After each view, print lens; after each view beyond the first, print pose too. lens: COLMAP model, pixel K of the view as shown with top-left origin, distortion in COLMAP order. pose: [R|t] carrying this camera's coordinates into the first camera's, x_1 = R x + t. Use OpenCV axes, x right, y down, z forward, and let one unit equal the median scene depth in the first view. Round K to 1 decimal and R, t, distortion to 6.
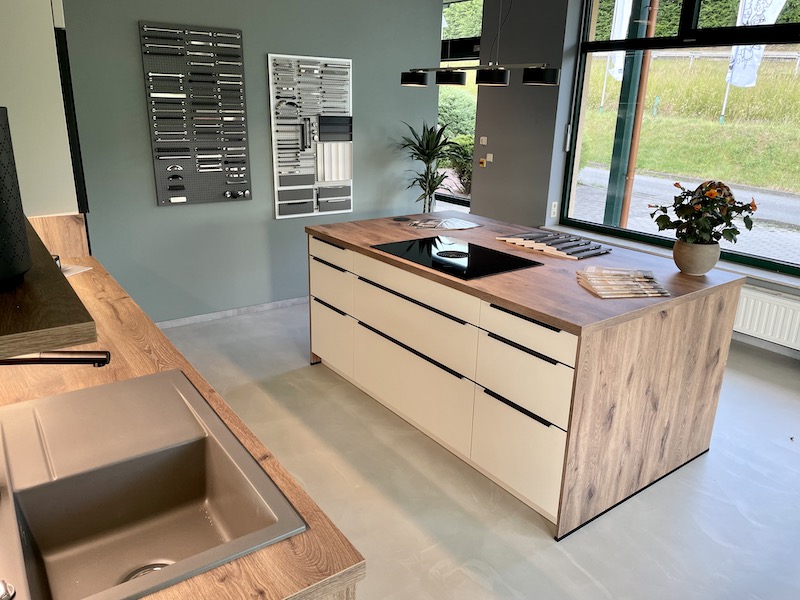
lens RADIAL K [[610.9, 0, 401.9], [0, 610.9, 301.6], [0, 0, 1]] dist [0.069195, -0.096185]
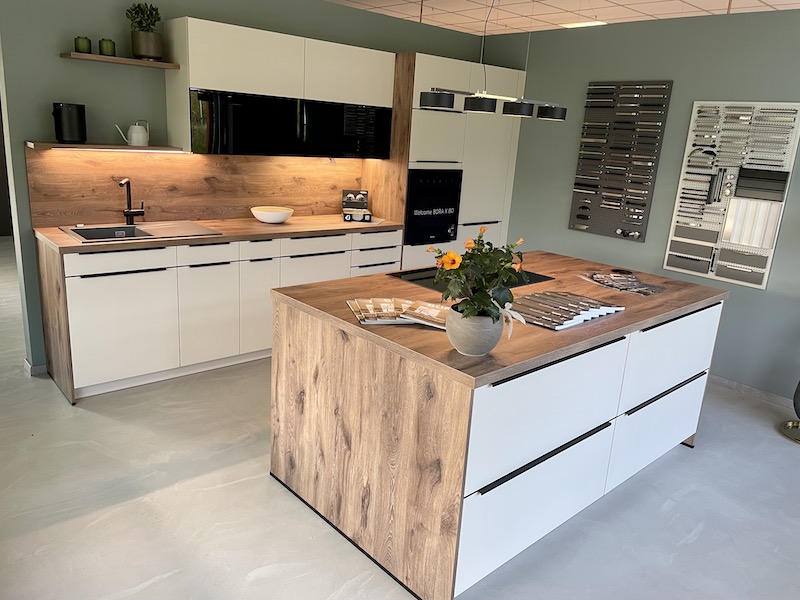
lens RADIAL K [[610.9, 0, 400.2], [0, 610.9, 297.2], [0, 0, 1]] dist [0.069195, -0.096185]
pose [[0.089952, 0.243473, -0.965727, 0.735892], [-0.368167, 0.909102, 0.194904, -0.137565], [0.925398, 0.338016, 0.171414, 0.497306]]
